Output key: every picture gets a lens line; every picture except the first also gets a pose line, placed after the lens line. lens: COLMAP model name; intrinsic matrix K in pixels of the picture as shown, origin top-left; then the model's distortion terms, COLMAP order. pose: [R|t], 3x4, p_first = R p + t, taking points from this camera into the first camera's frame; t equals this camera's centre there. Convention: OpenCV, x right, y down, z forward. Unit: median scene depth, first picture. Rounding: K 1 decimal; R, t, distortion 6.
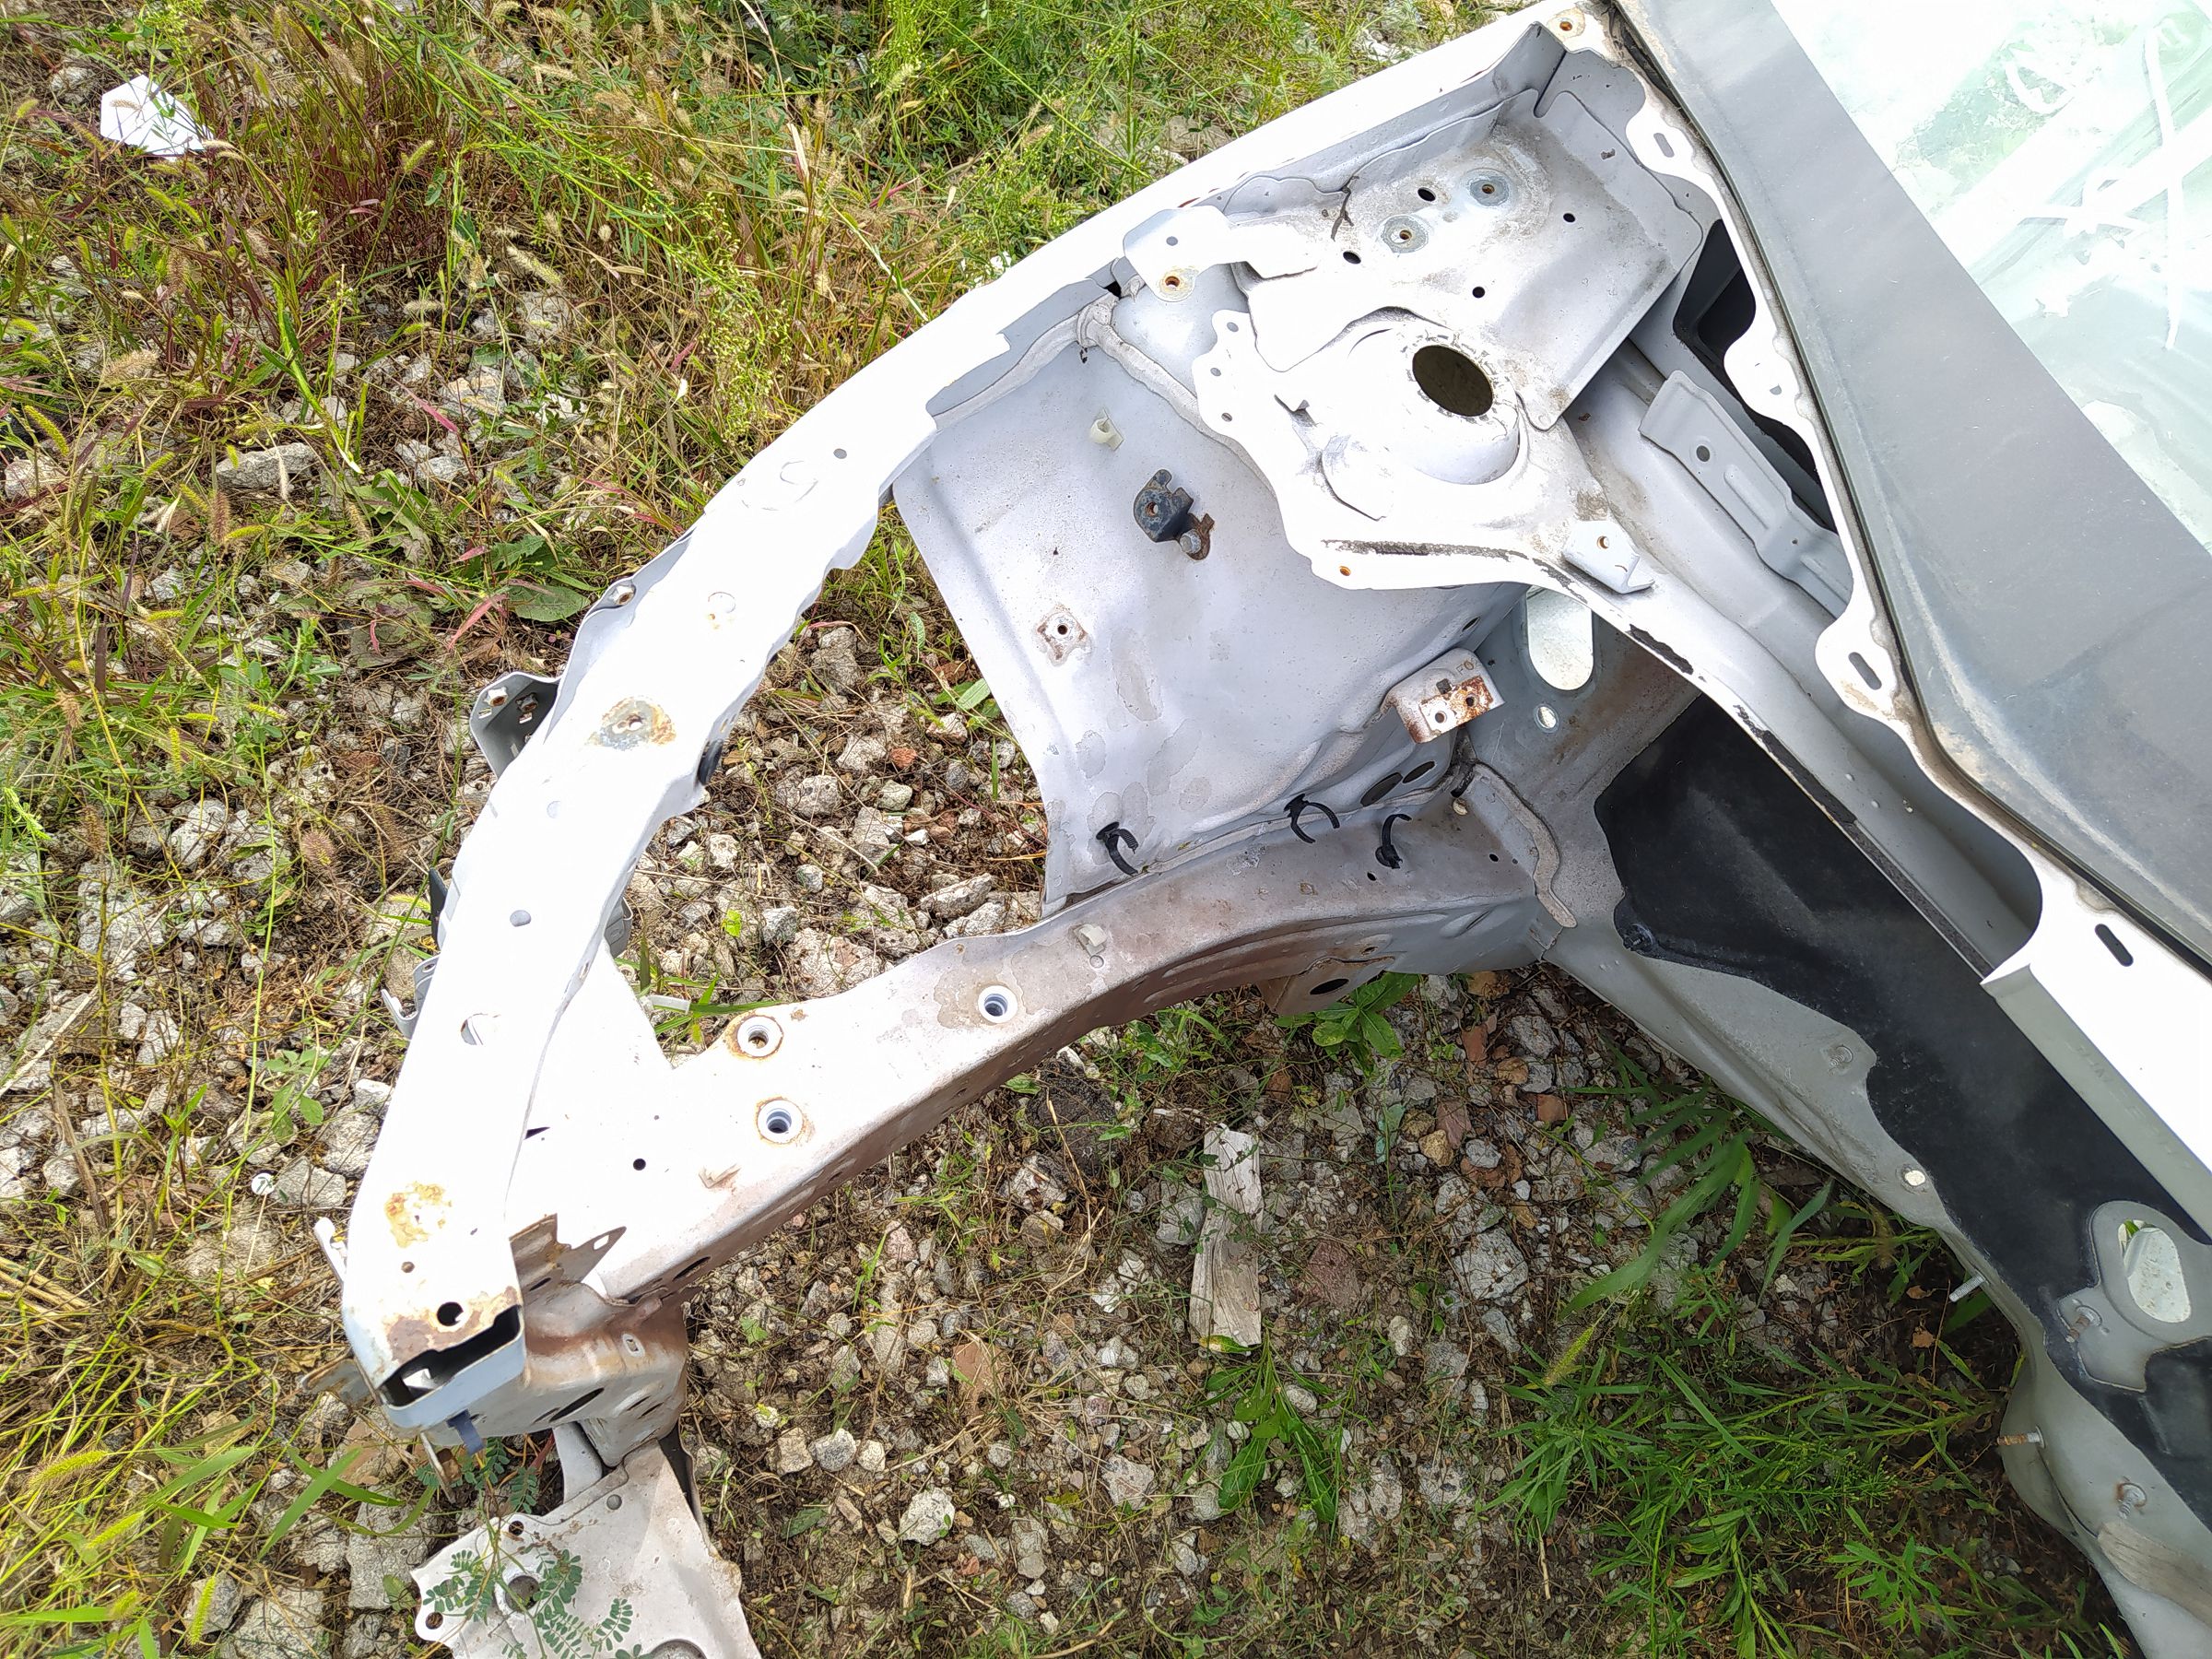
lens RADIAL K [[1655.6, 0, 1107.4], [0, 1655.6, 830.8], [0, 0, 1]] dist [0.072942, -0.111529]
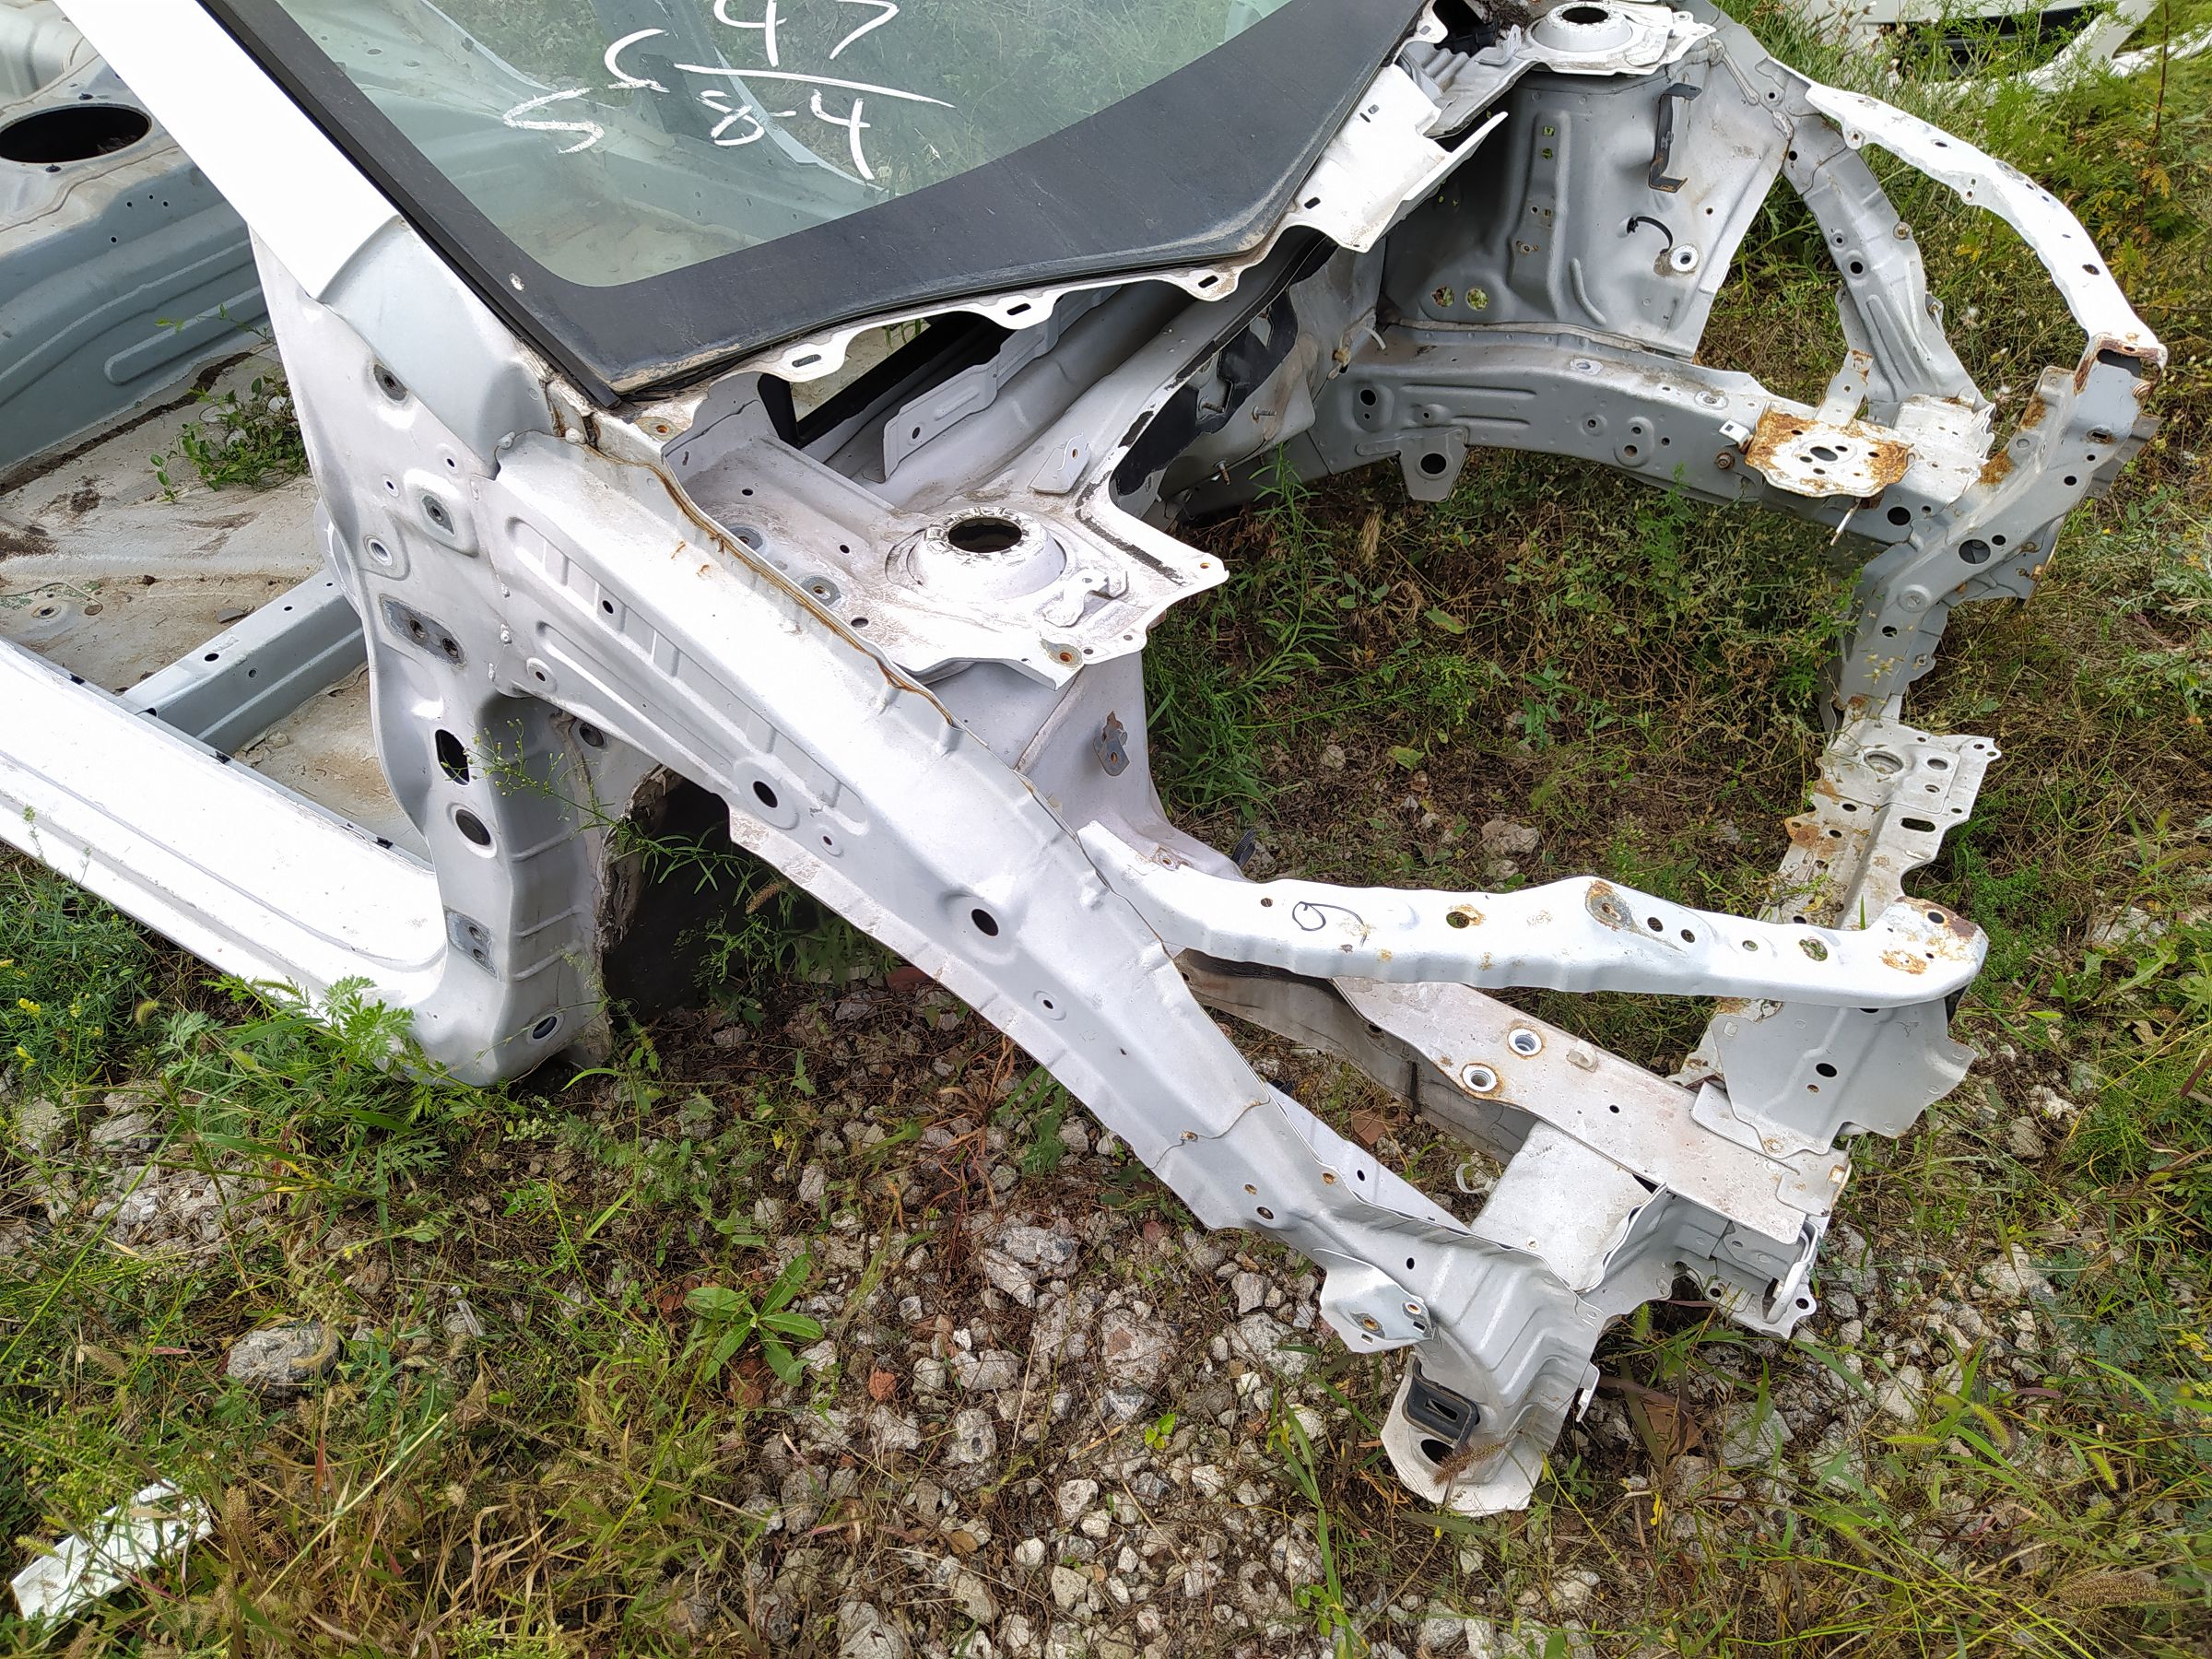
lens RADIAL K [[1655.6, 0, 1086.1], [0, 1655.6, 826.0], [0, 0, 1]] dist [0.072942, -0.111529]
pose [[-0.355078, -0.818535, 0.451574, -0.403208], [0.733168, 0.055858, 0.677749, -0.750367], [-0.579986, 0.571734, 0.580290, 0.255509]]
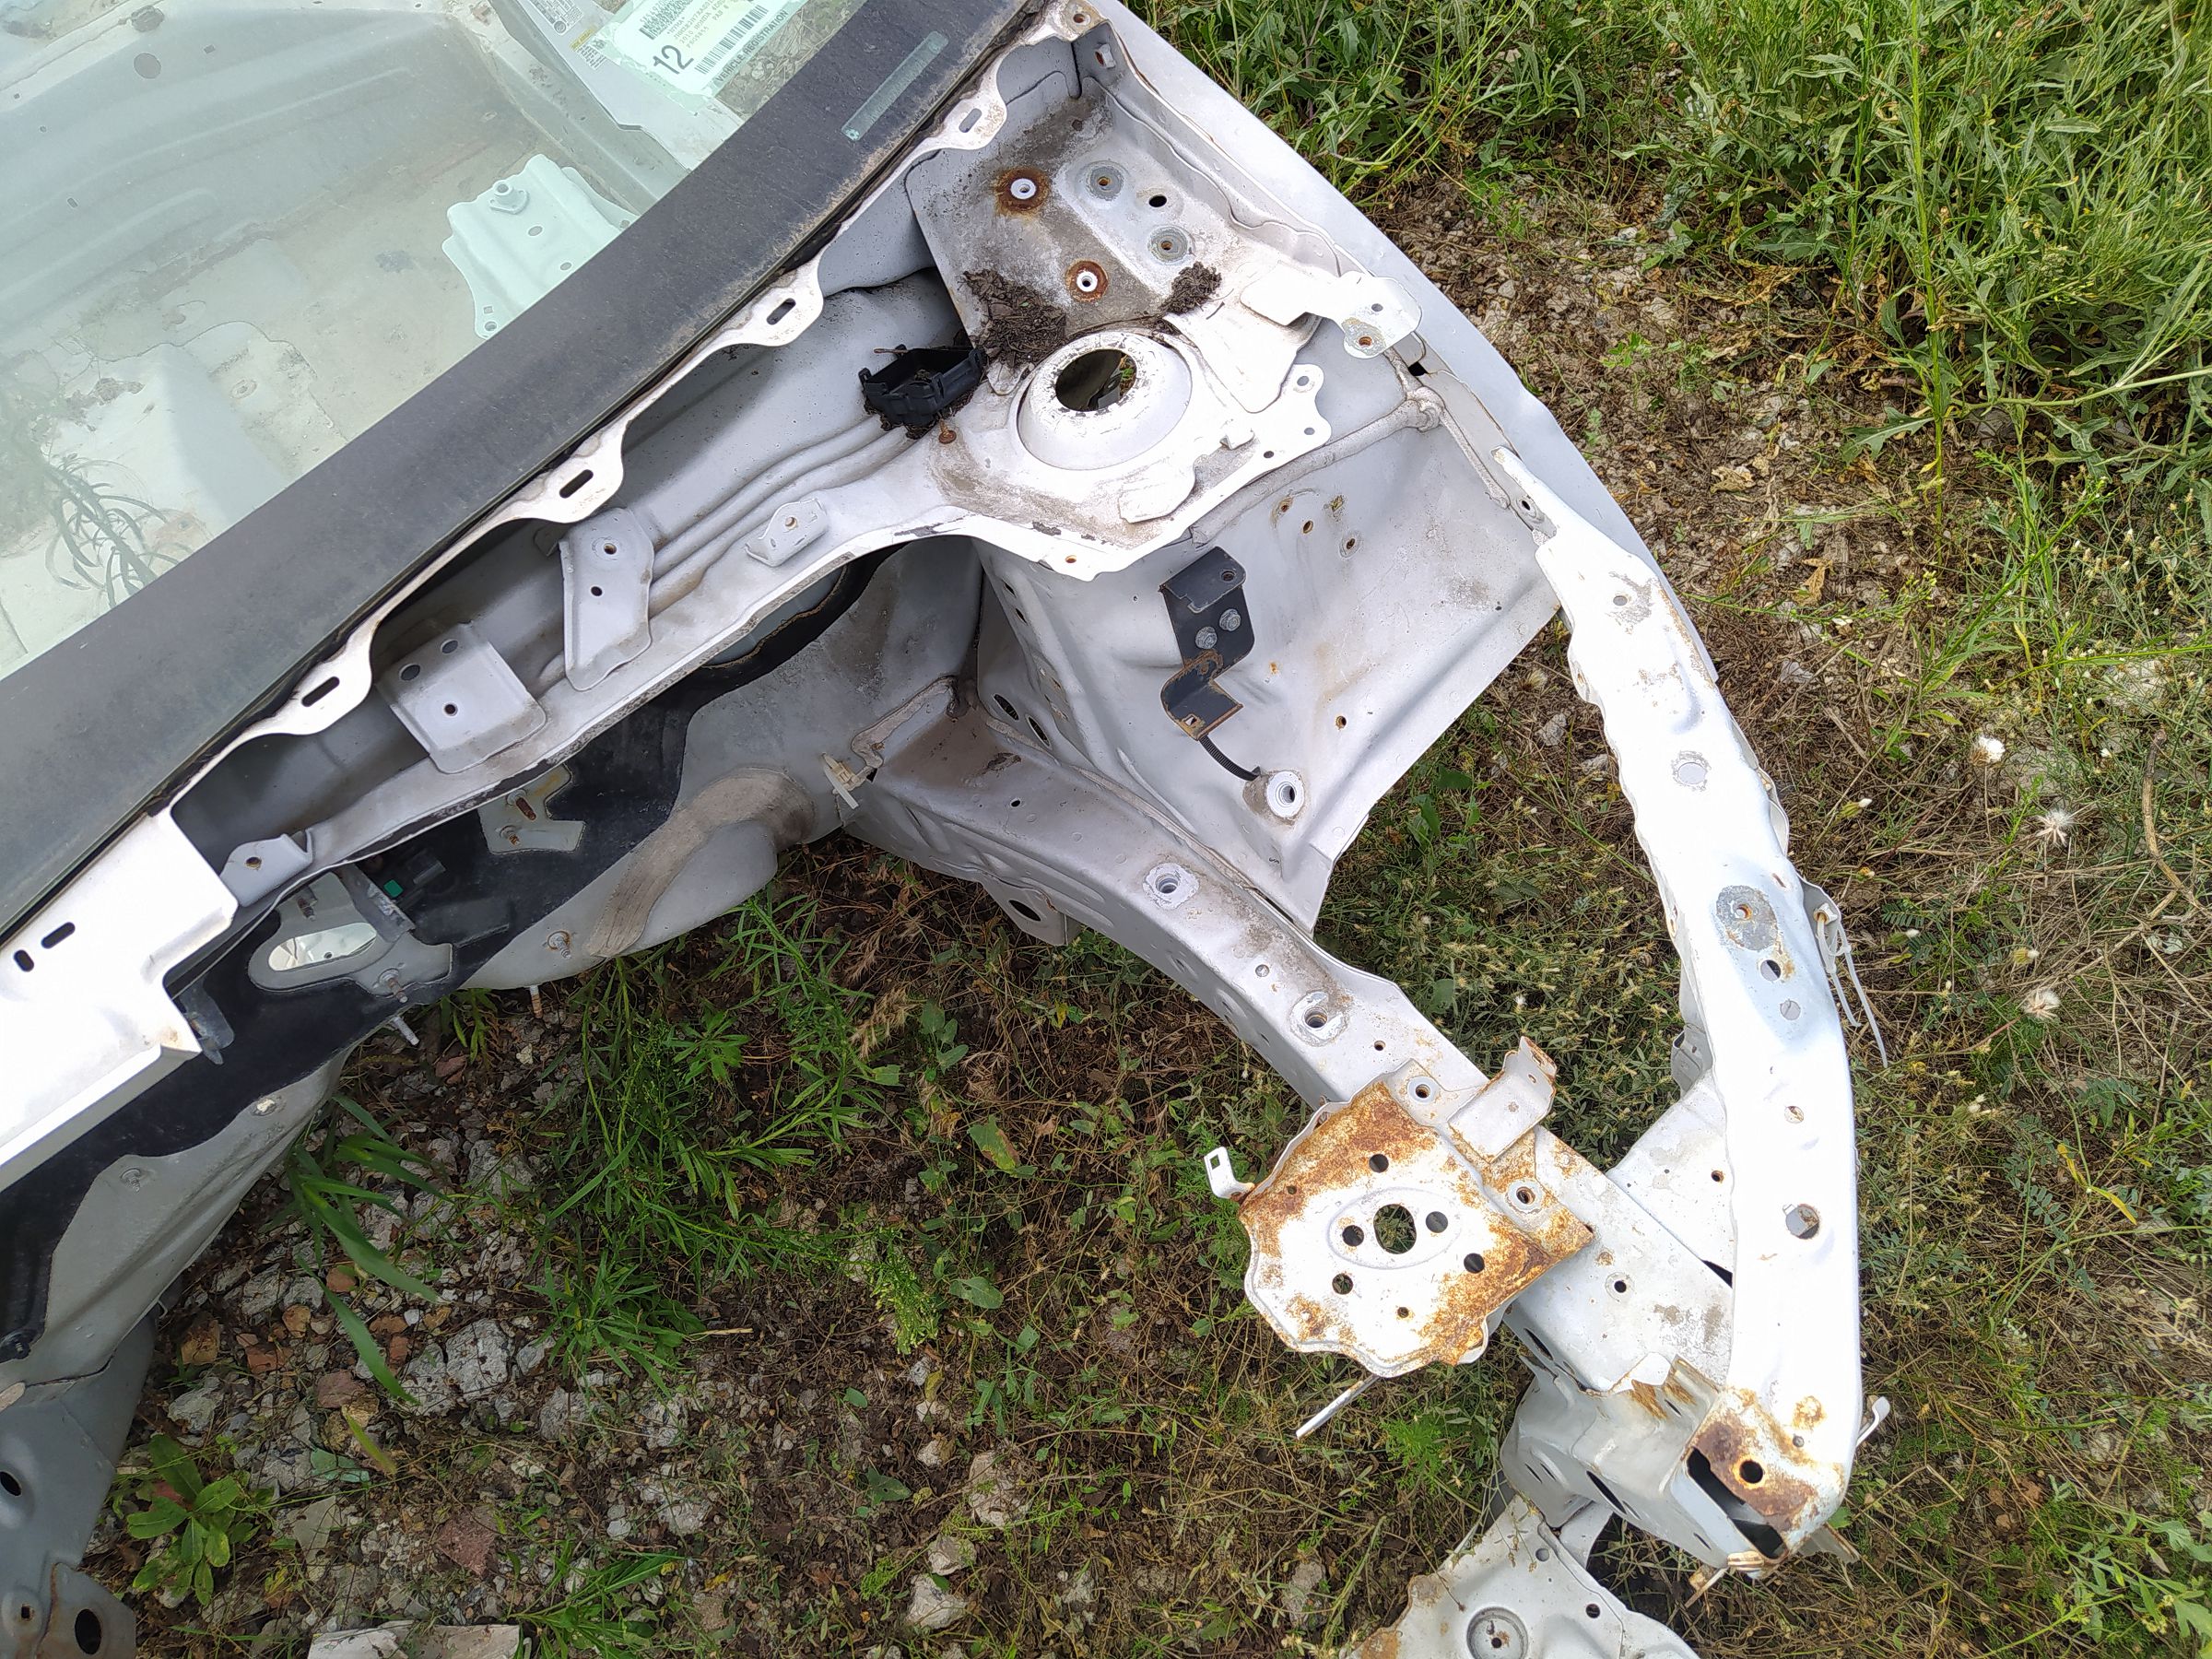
lens RADIAL K [[1655.6, 0, 1105.1], [0, 1655.6, 817.0], [0, 0, 1]] dist [0.072942, -0.111529]
pose [[-0.070215, -0.954877, 0.288583, 0.261253], [0.921069, 0.049019, 0.386302, 0.235492], [-0.383017, 0.292930, 0.876065, -0.180332]]
